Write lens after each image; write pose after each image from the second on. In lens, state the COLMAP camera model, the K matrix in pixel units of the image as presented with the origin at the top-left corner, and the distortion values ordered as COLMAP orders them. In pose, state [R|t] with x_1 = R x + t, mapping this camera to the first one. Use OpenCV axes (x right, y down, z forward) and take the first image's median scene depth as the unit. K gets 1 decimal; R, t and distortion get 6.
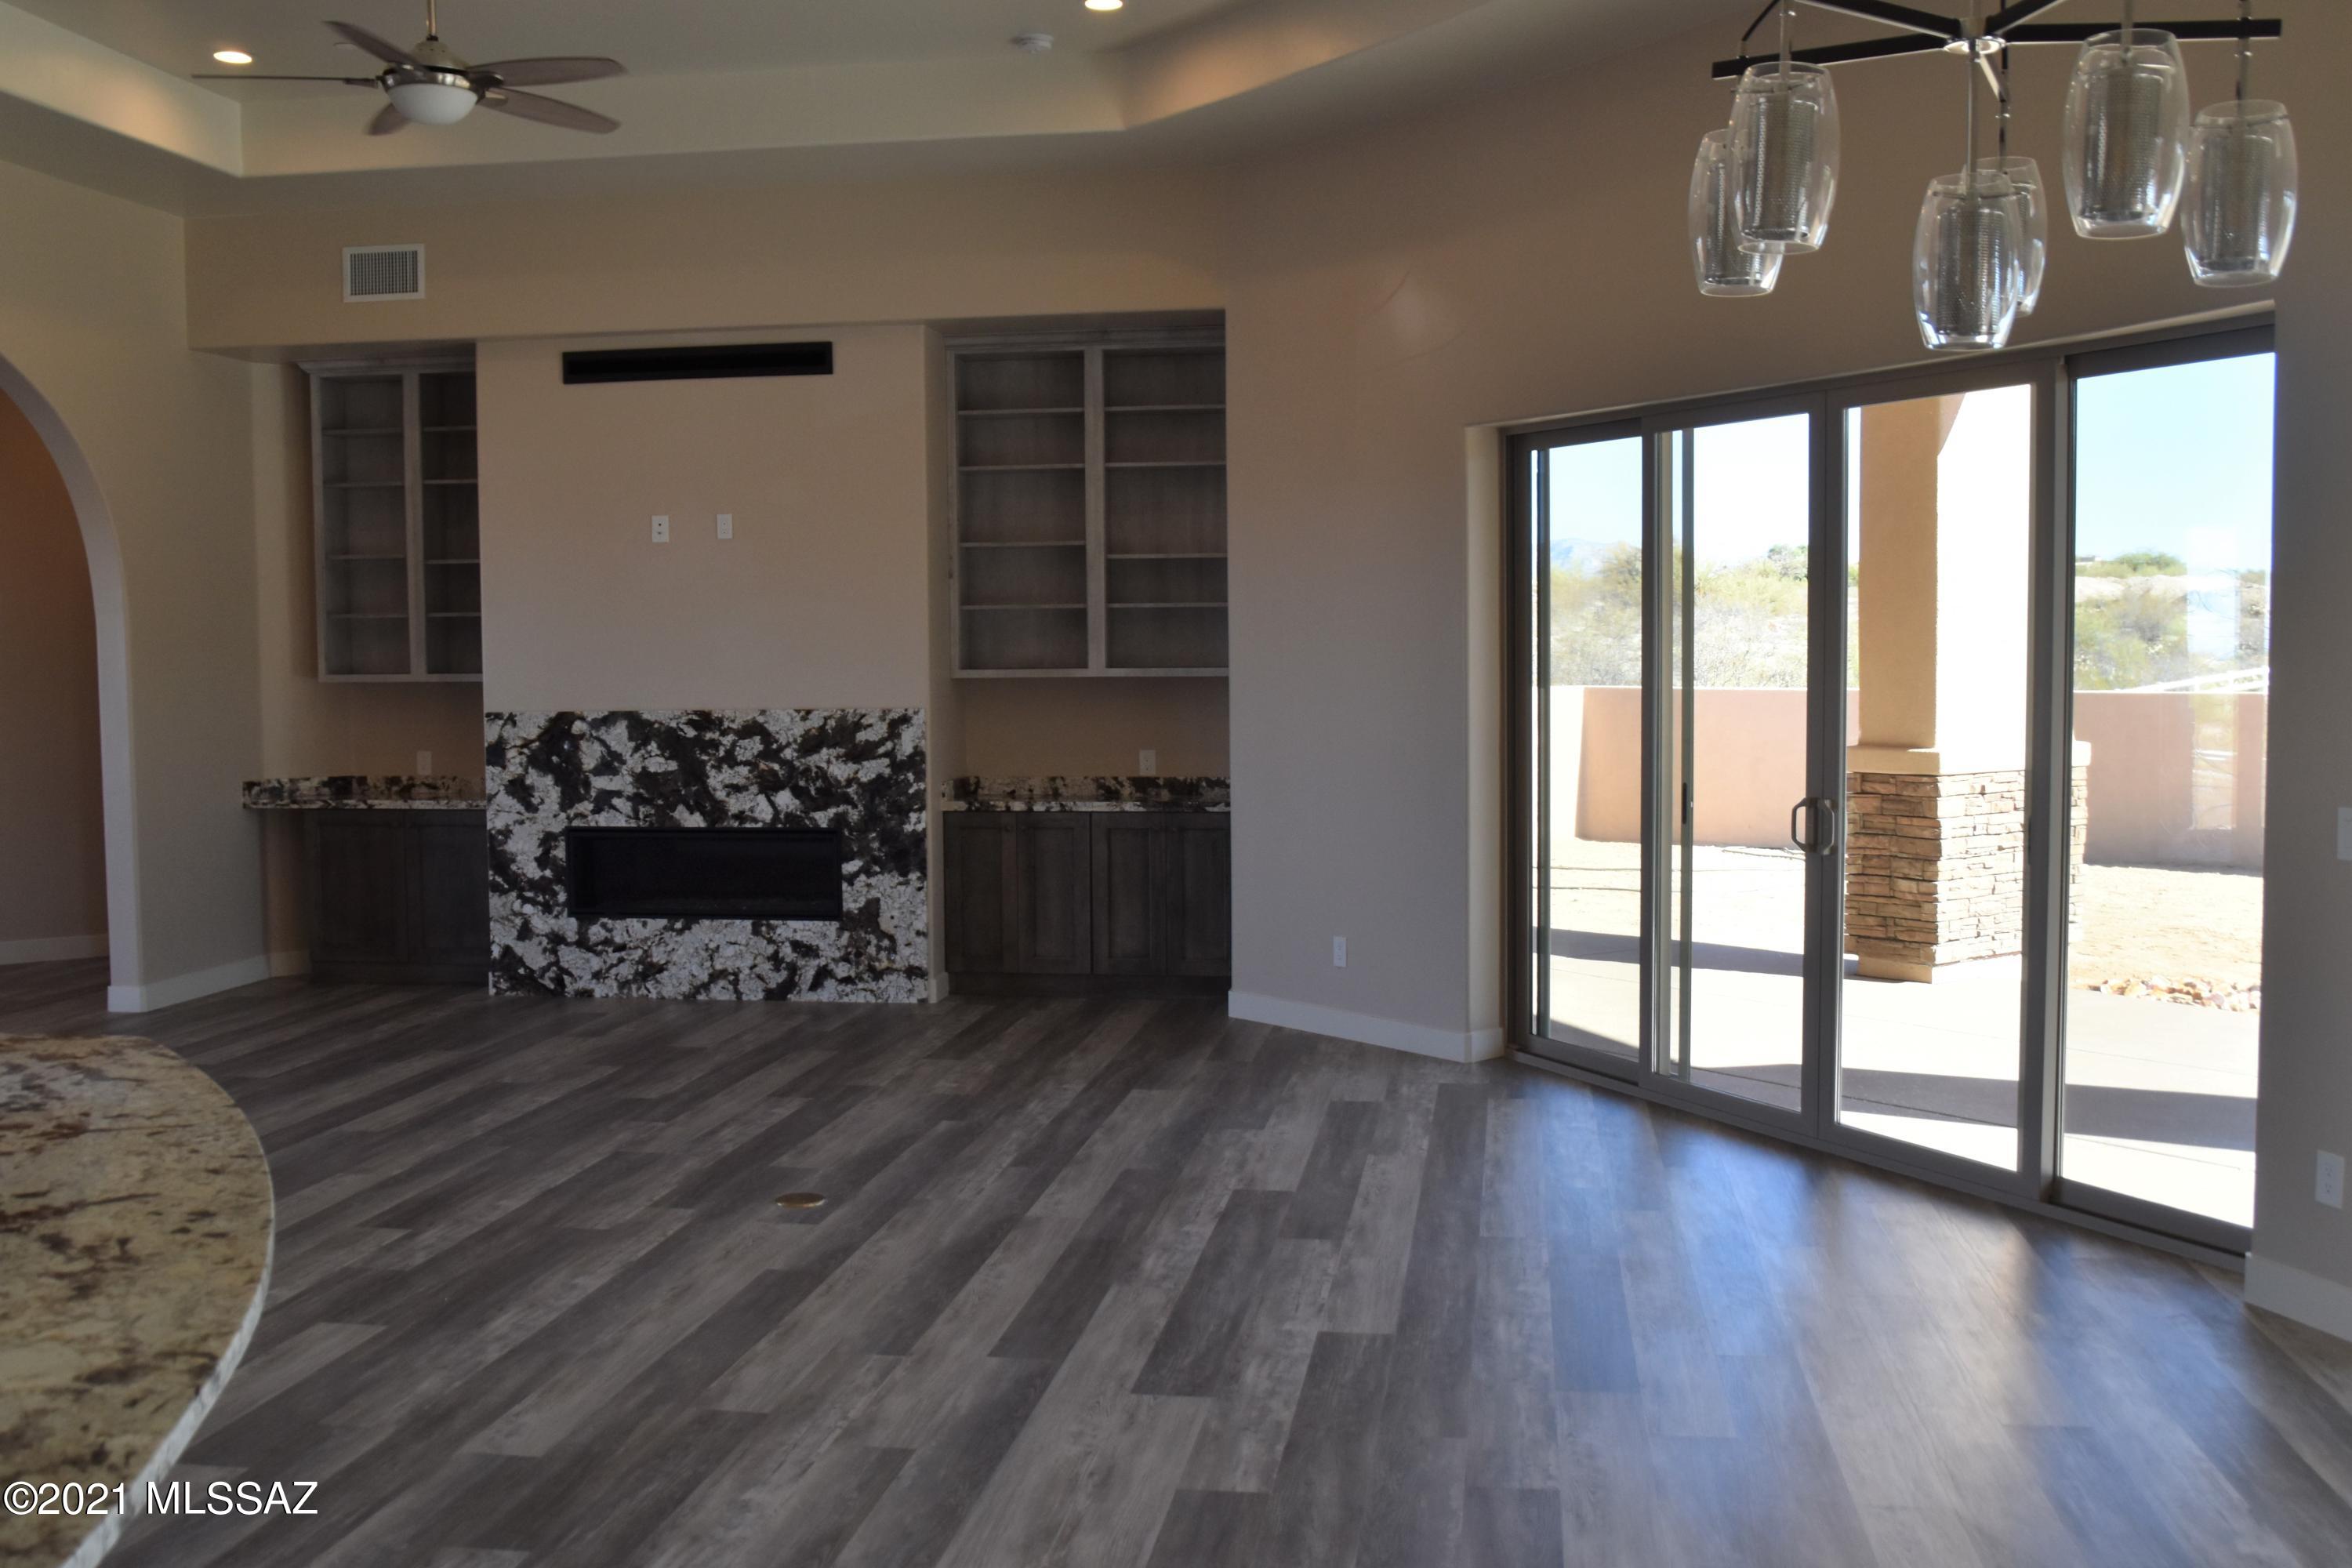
lens RADIAL K [[2204.4, 0, 1176.0], [0, 2204.4, 784.0], [0, 0, 1]] dist [-0.098450, 0.009336]
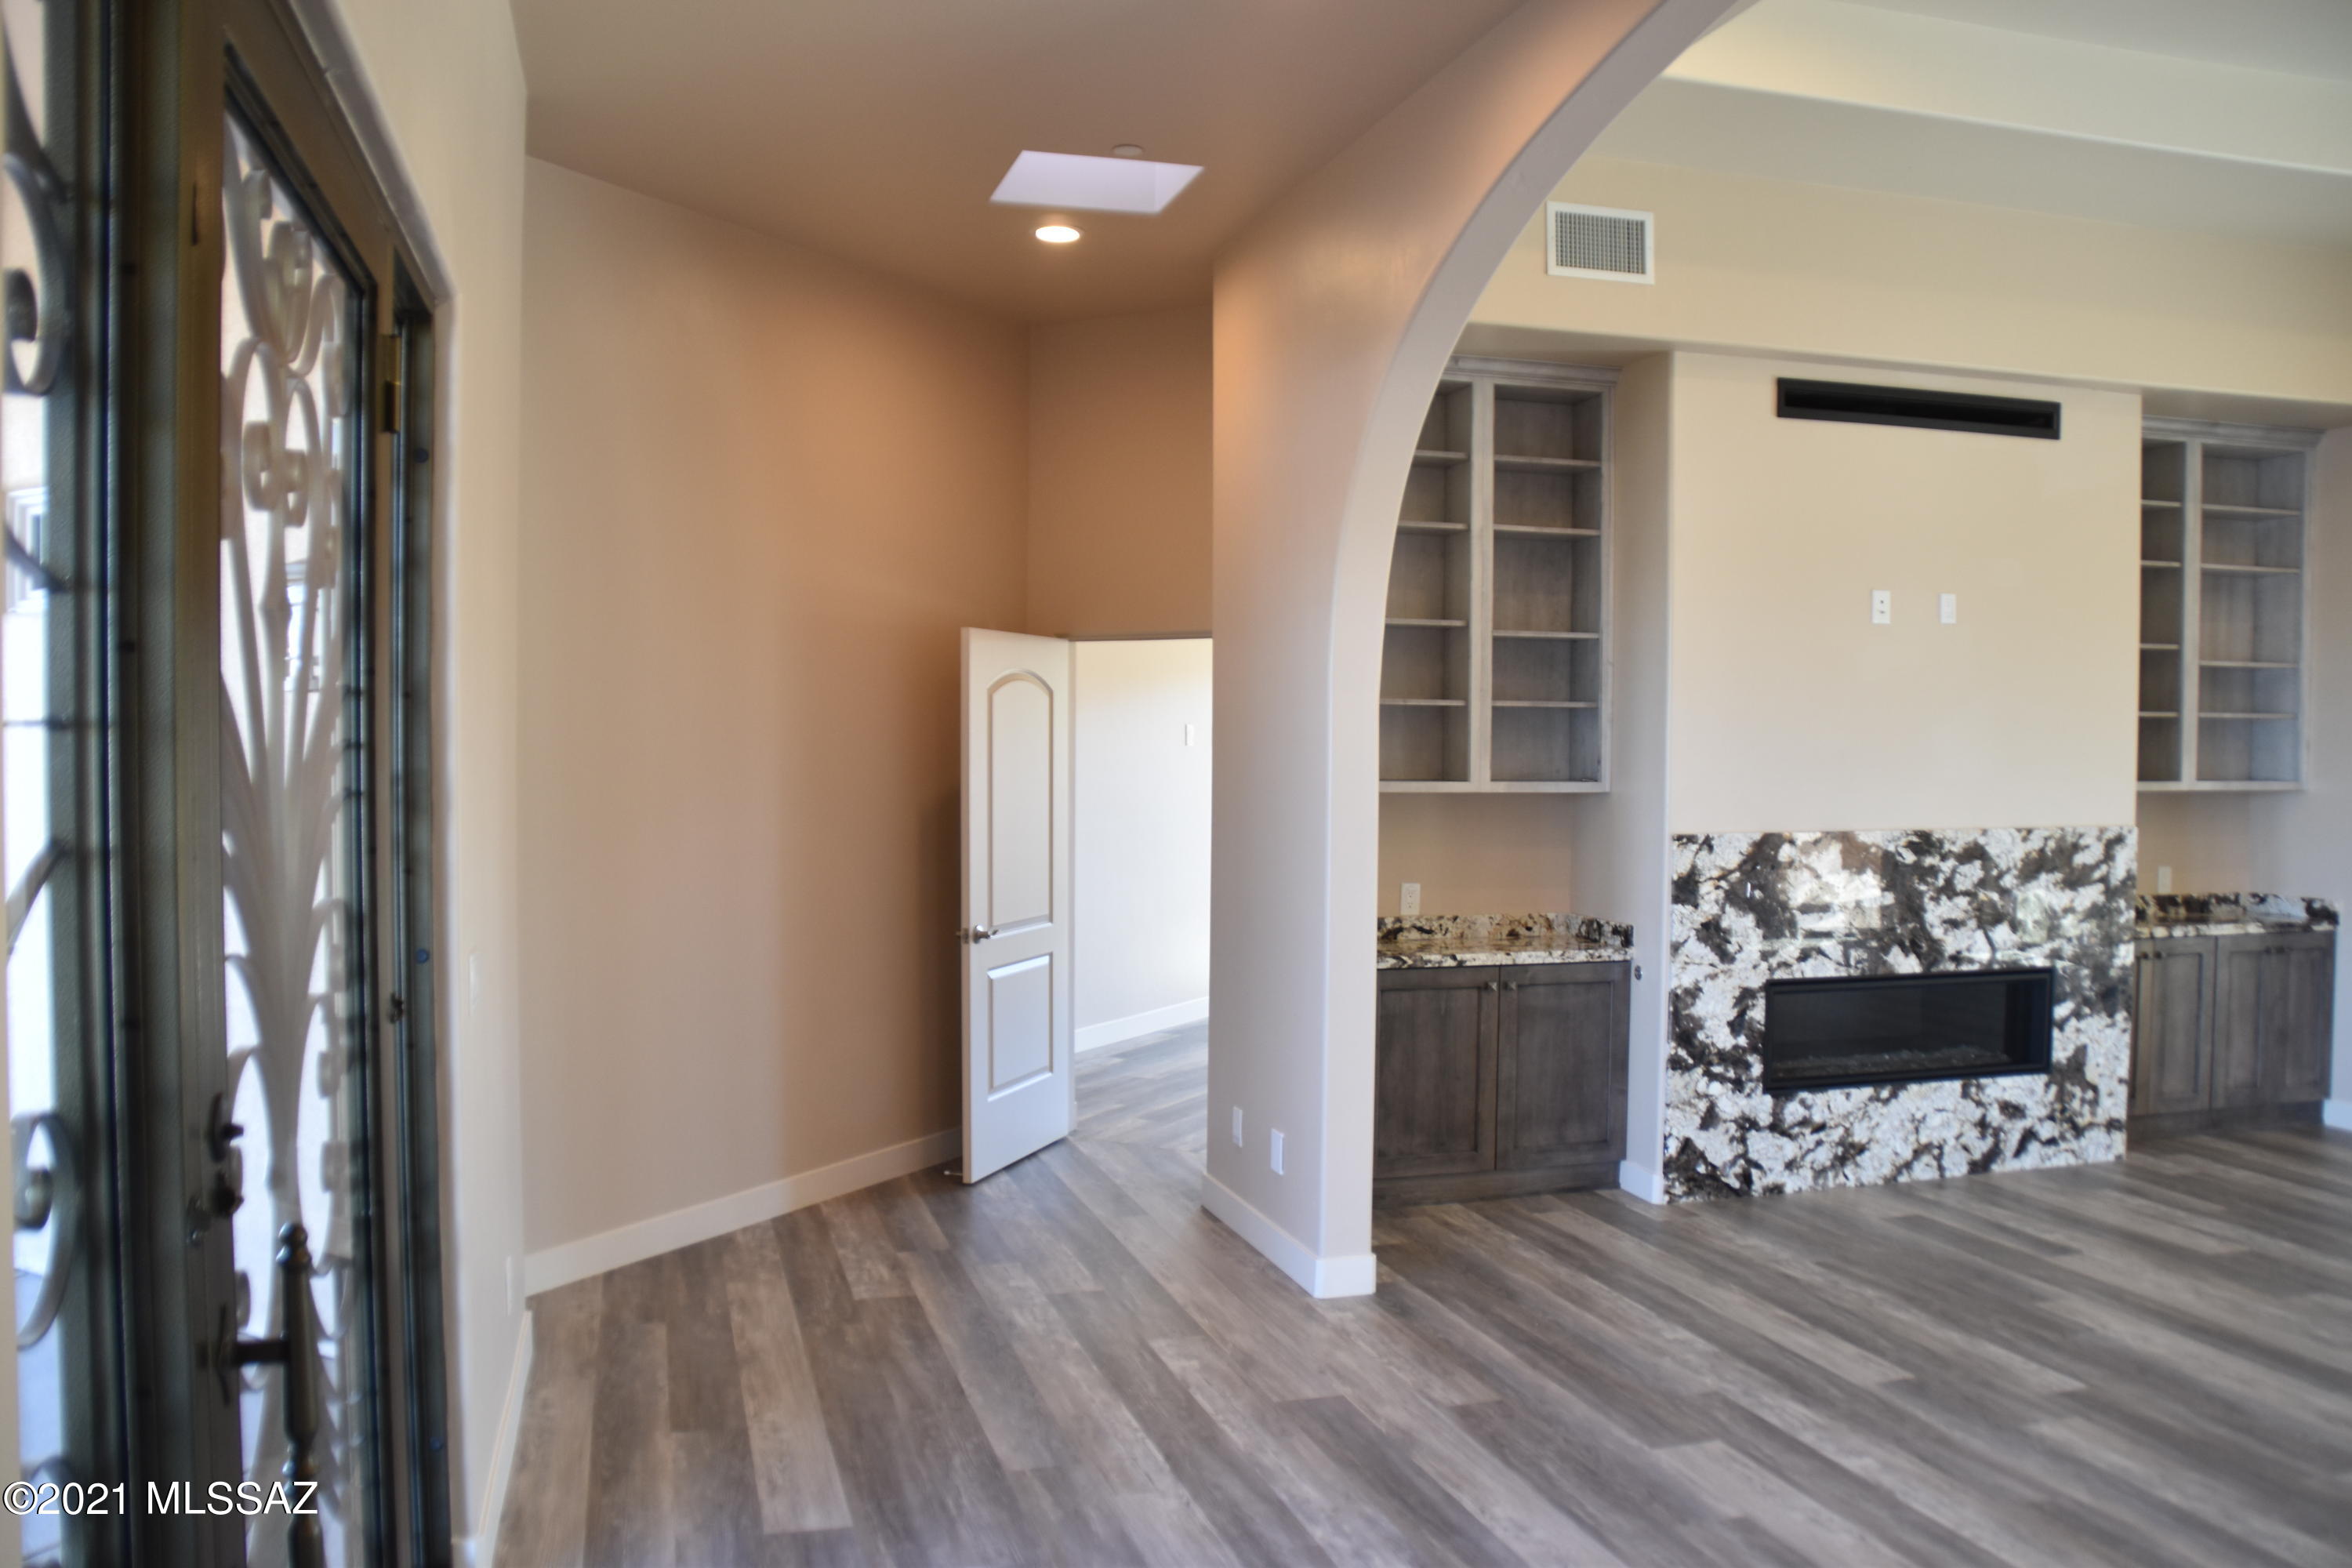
lens RADIAL K [[1859.8, 0, 1176.0], [0, 1859.8, 784.0], [0, 0, 1]] dist [-0.159601, 0.089539]
pose [[0.910775, 0.003095, 0.412892, -0.748075], [0.012455, 0.999311, -0.034964, -0.030510], [-0.412716, 0.036987, 0.910109, 0.493911]]
